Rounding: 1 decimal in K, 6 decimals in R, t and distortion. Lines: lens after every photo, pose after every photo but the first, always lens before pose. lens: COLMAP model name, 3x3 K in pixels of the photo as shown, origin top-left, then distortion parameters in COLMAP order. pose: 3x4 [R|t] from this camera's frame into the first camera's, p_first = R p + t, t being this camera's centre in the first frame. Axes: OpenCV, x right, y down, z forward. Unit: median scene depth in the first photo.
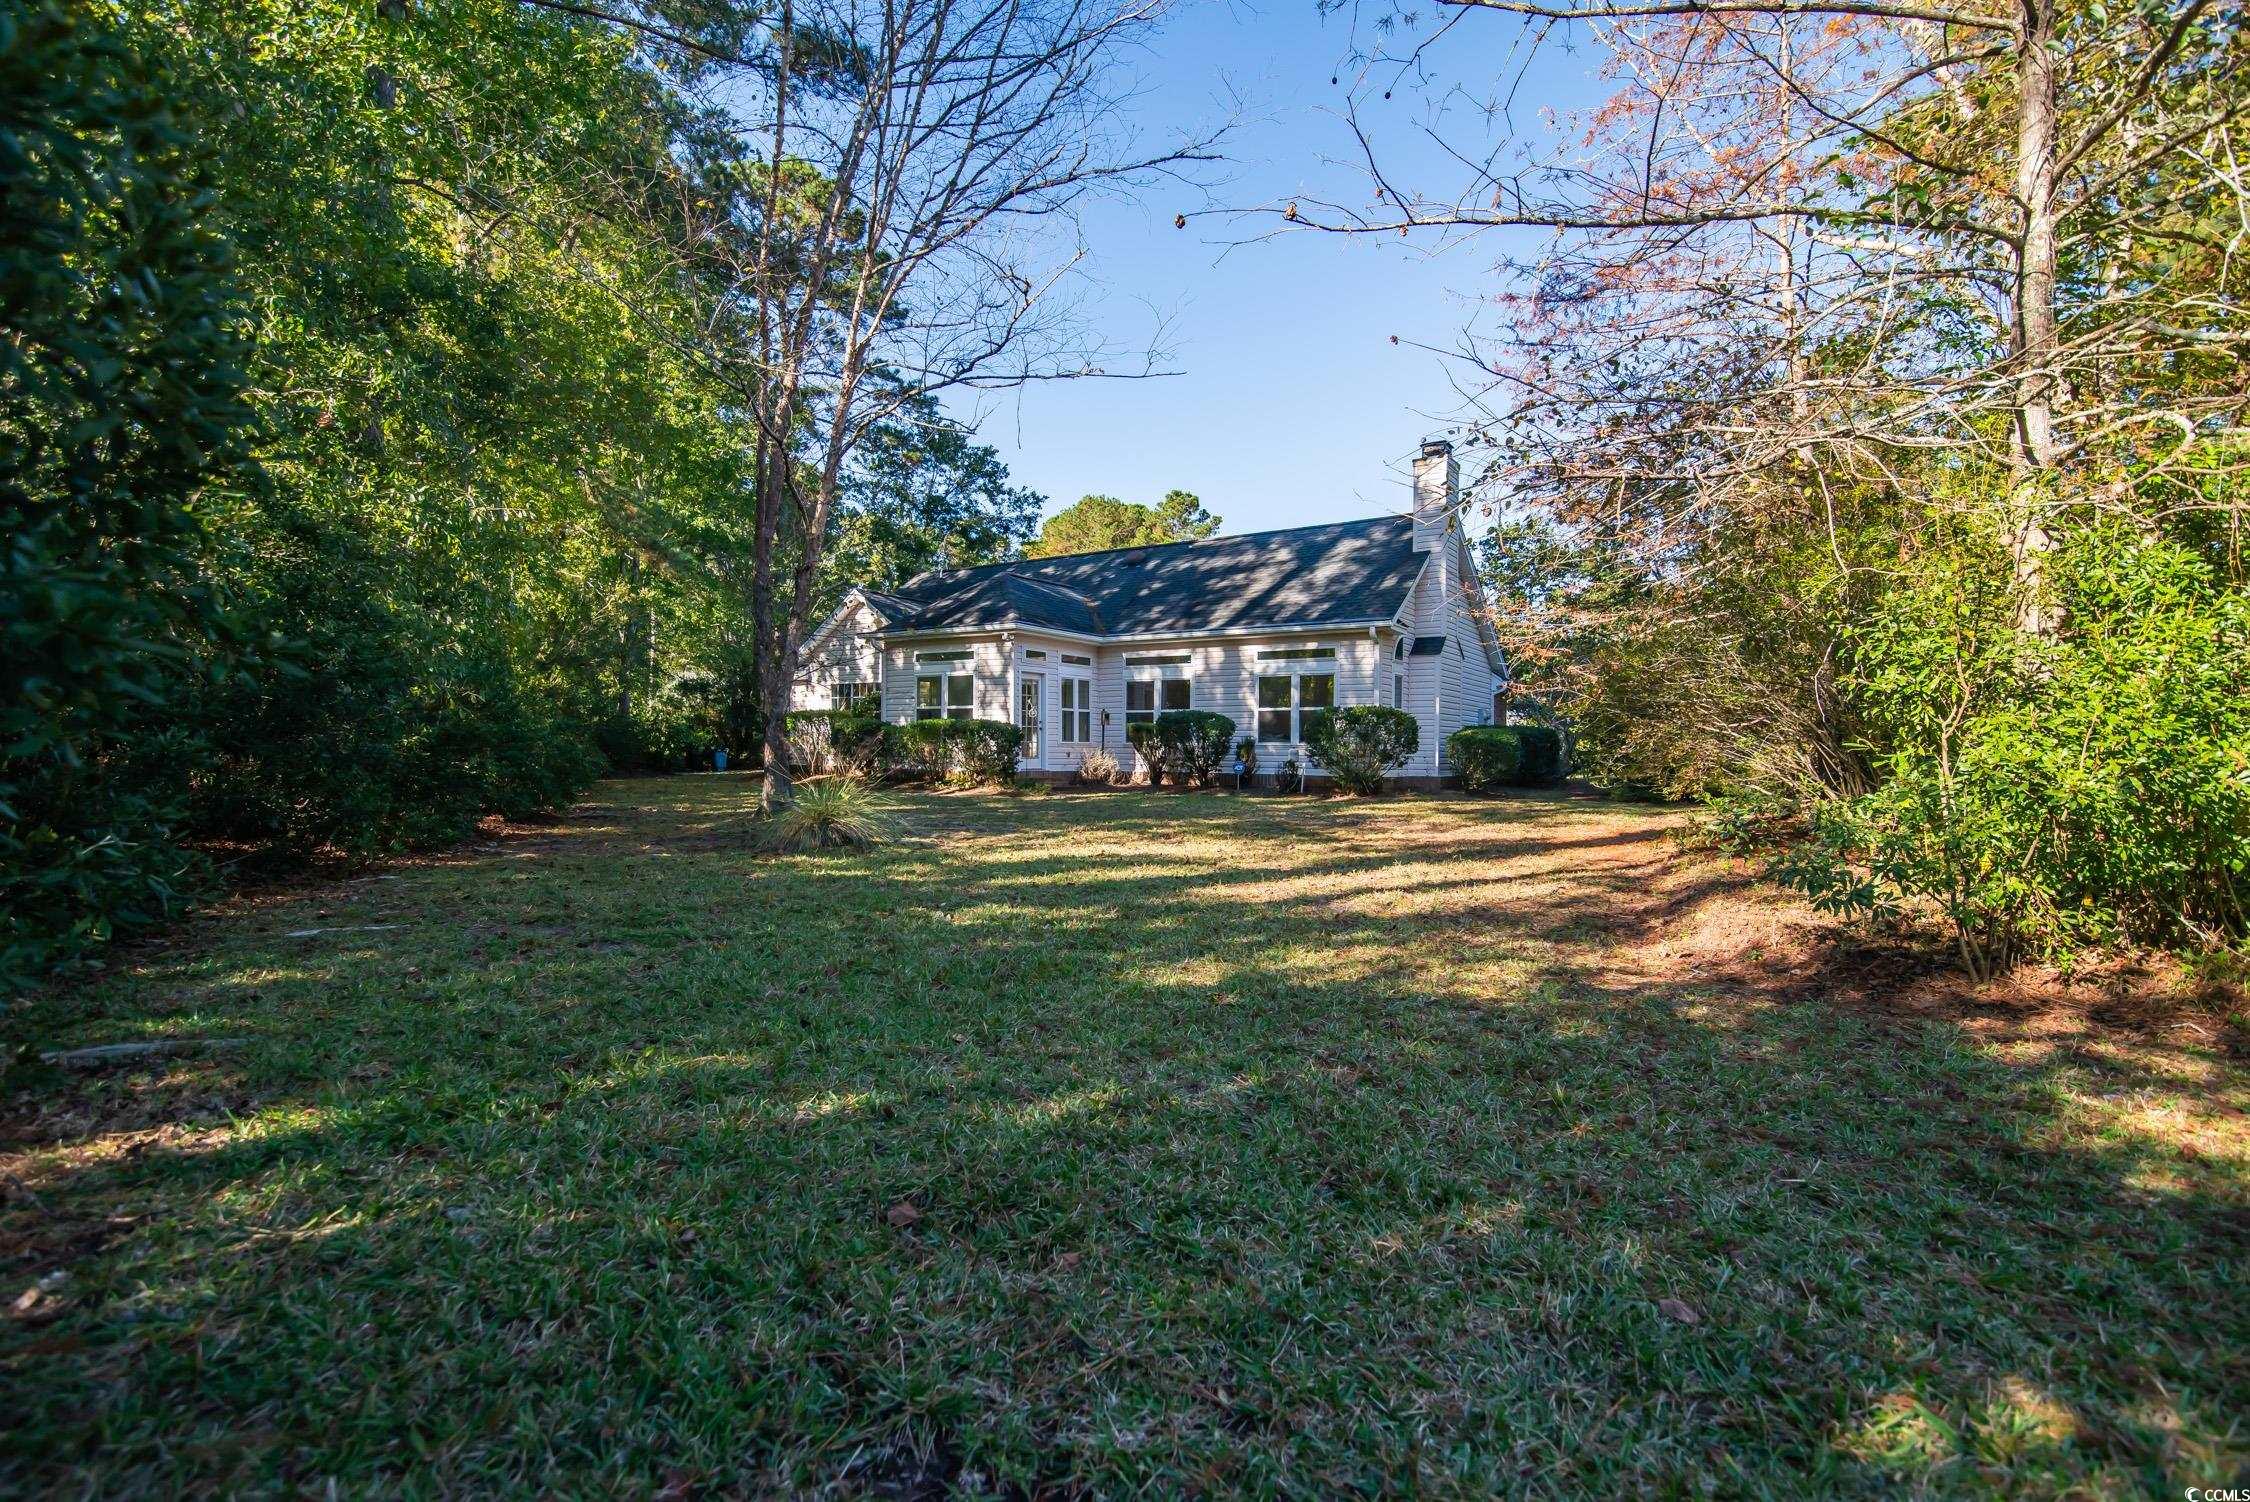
lens RADIAL K [[1031.2, 0, 1125.0], [0, 1031.2, 751.0], [0, 0, 1]] dist [-0.033280, -0.000080]
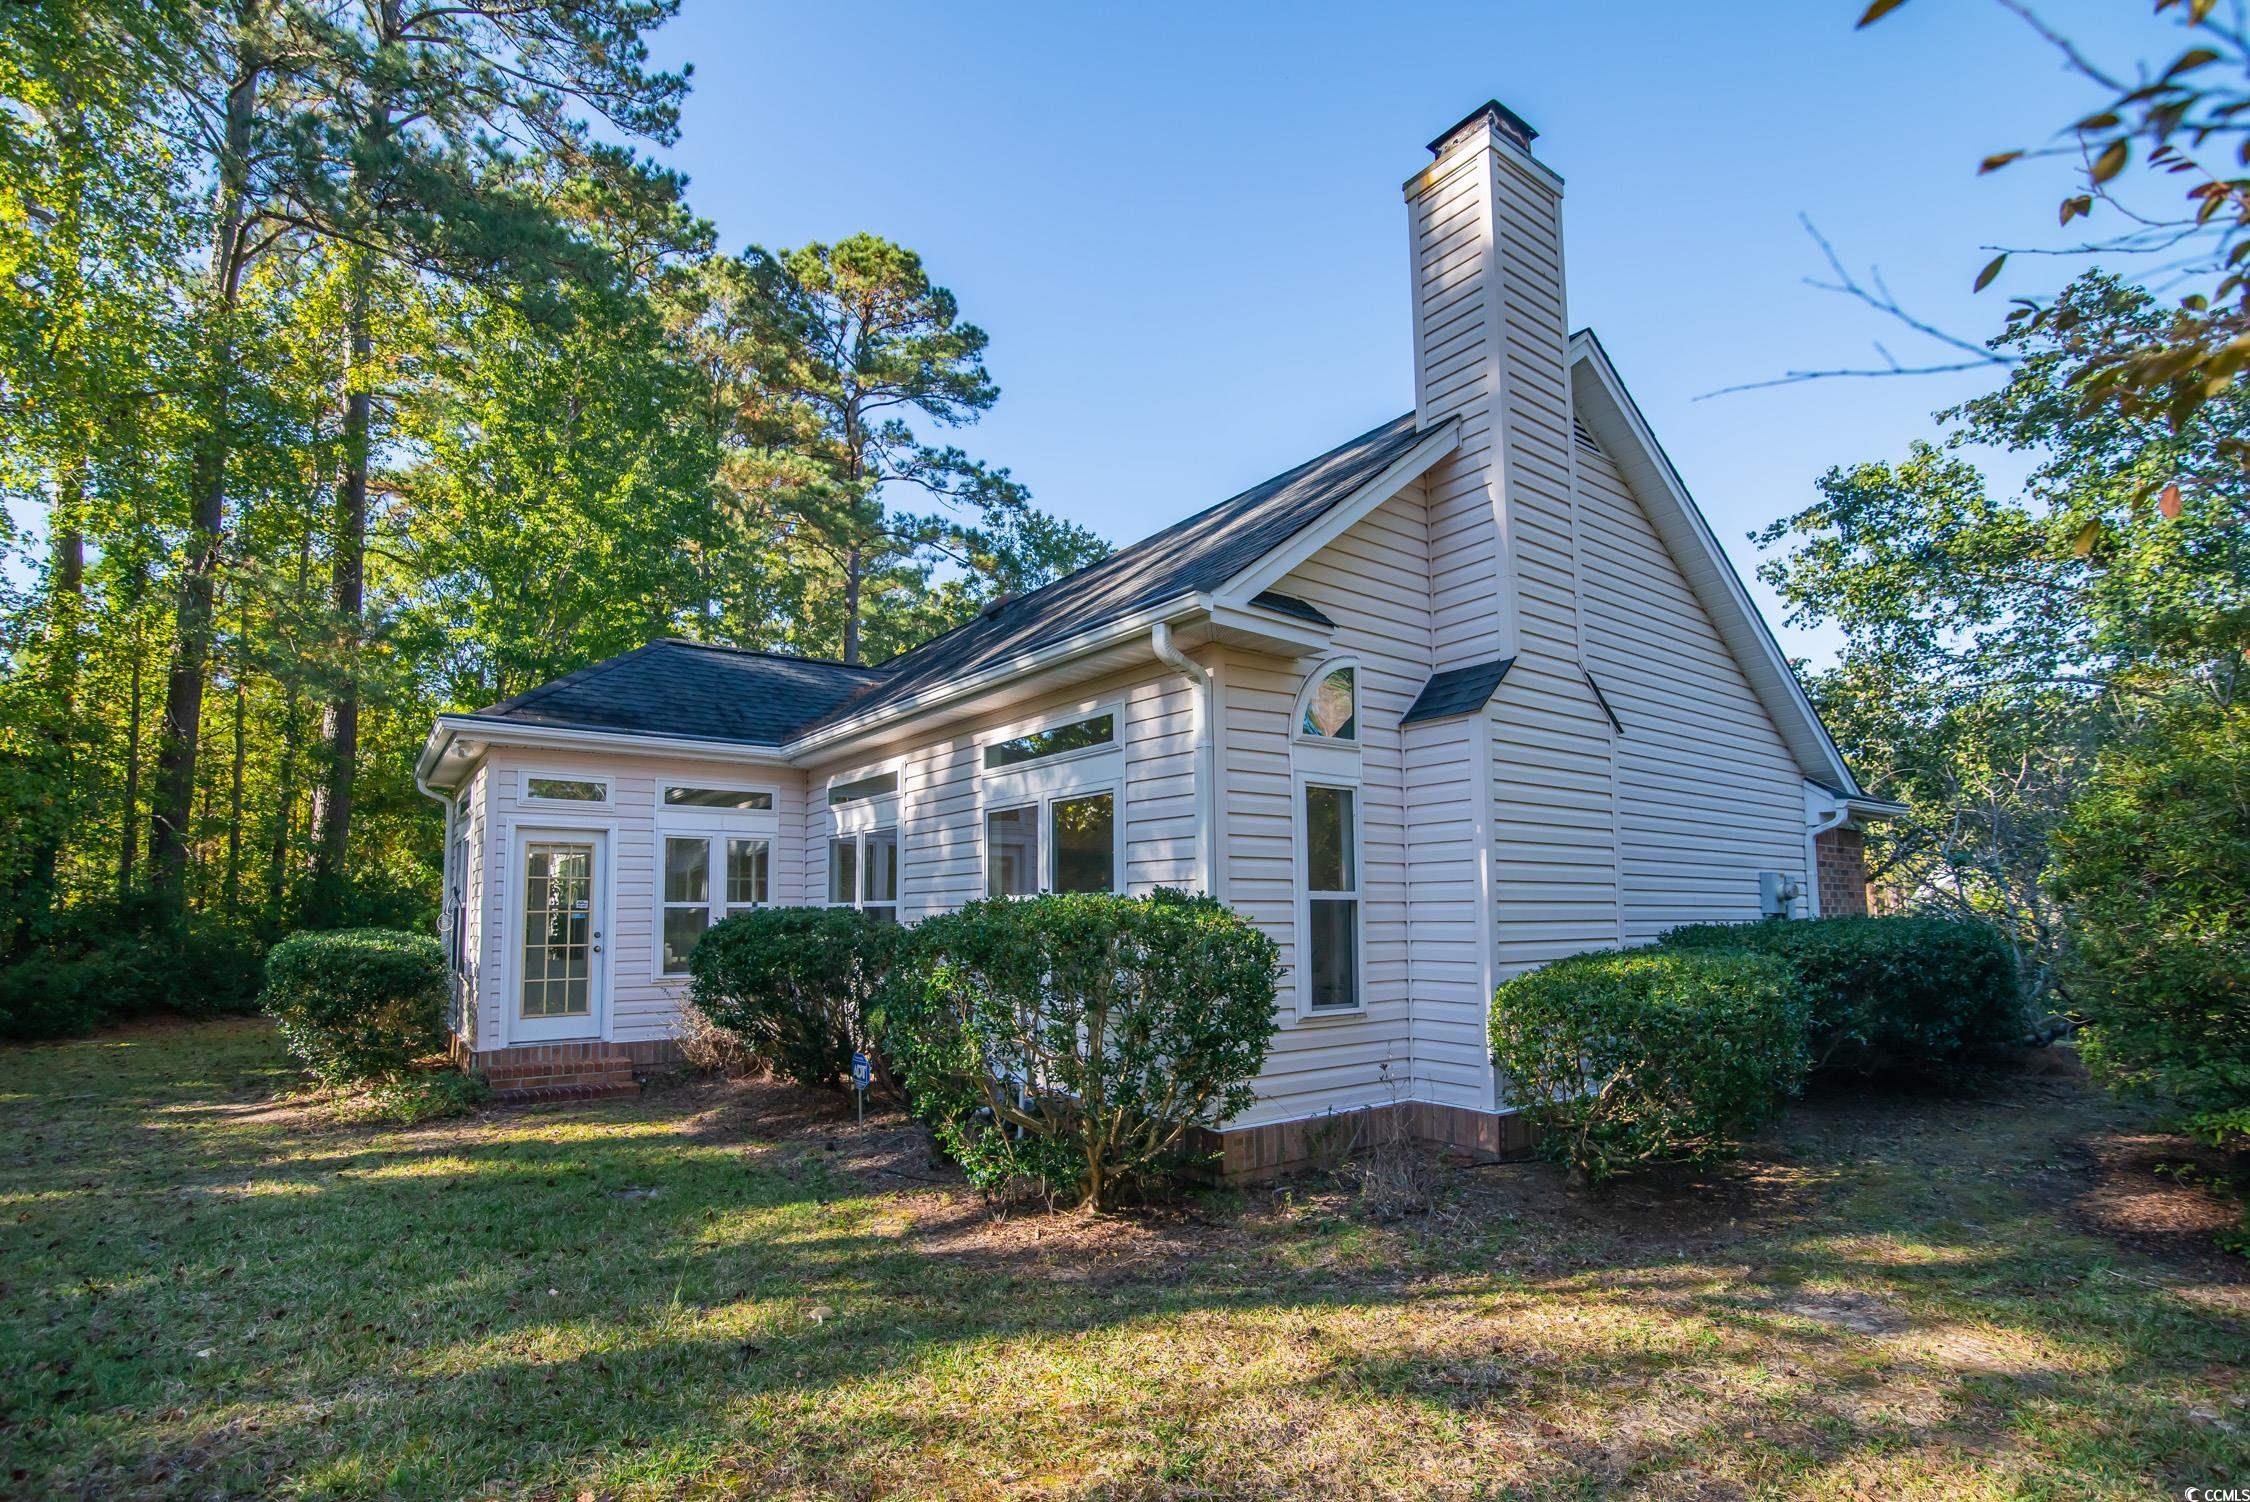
lens RADIAL K [[1053.1, 0, 1122.7], [0, 1053.1, 781.9], [0, 0, 1]] dist [-0.015056, -0.000059]
pose [[0.938108, -0.057969, -0.341458, 0.288651], [0.012645, 0.990969, -0.133495, -0.029274], [0.346113, 0.120915, 0.930369, 0.618729]]
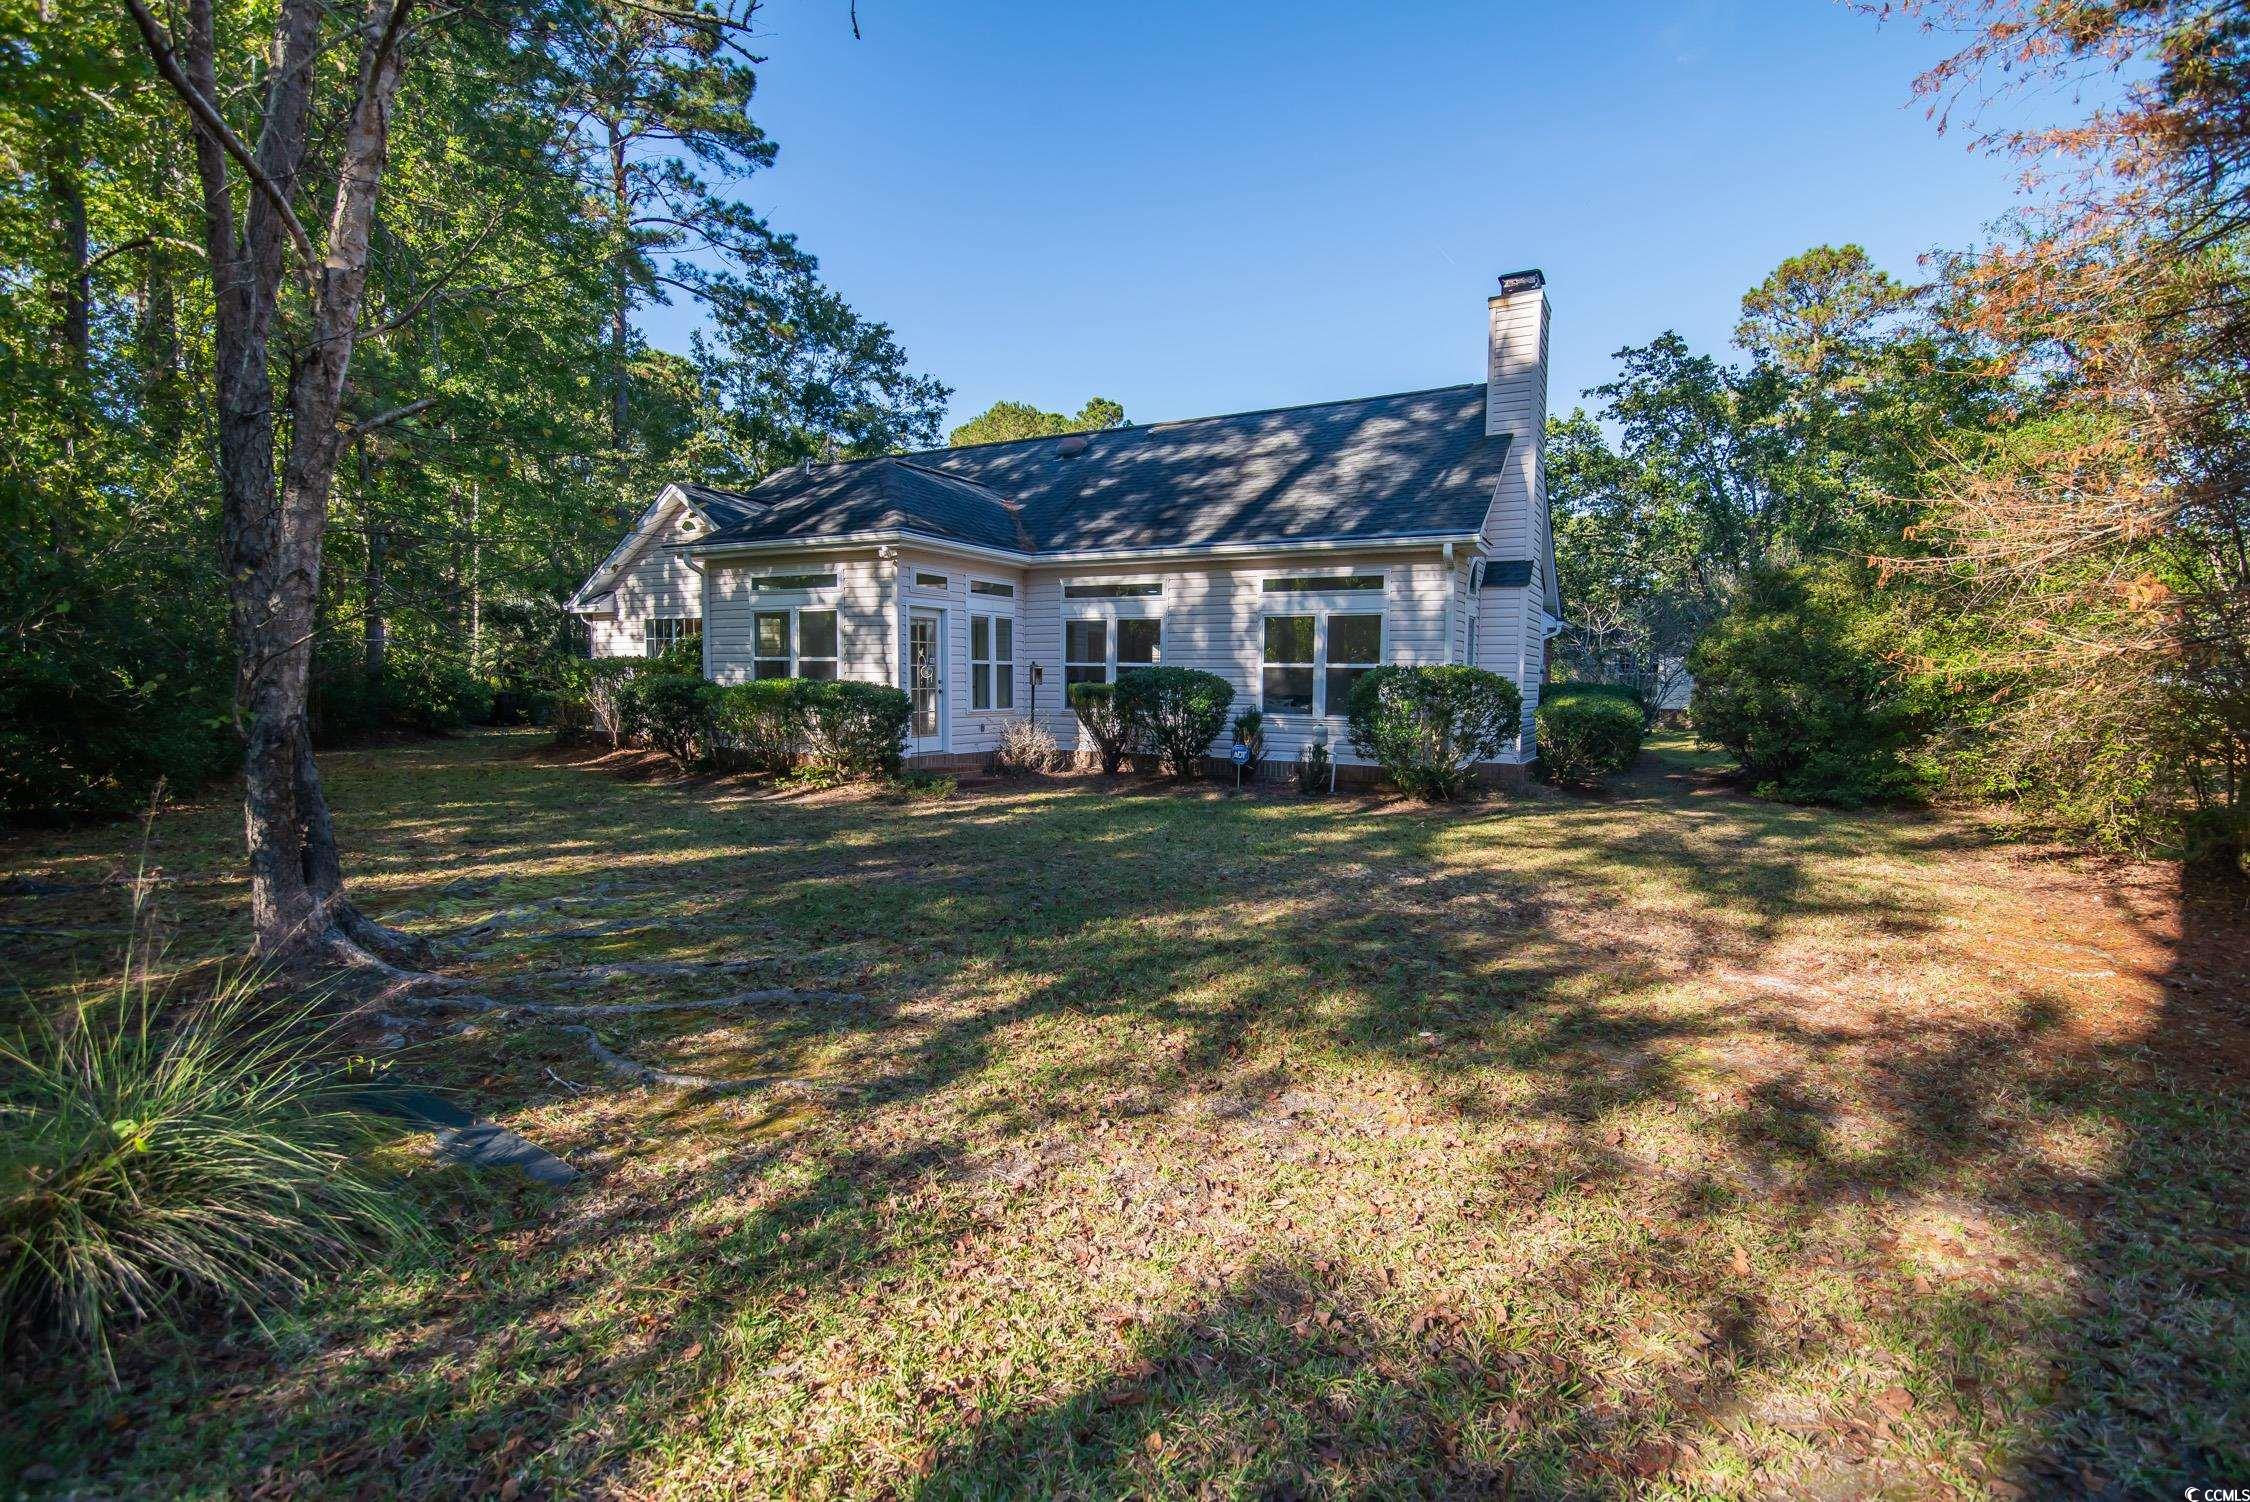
lens RADIAL K [[1031.2, 0, 1125.0], [0, 1031.2, 751.0], [0, 0, 1]] dist [-0.033280, -0.000080]
pose [[0.996463, -0.004703, 0.083907, -0.017730], [-0.001442, 0.997329, 0.073028, -0.031348], [-0.084026, -0.072890, 0.993794, 0.310037]]
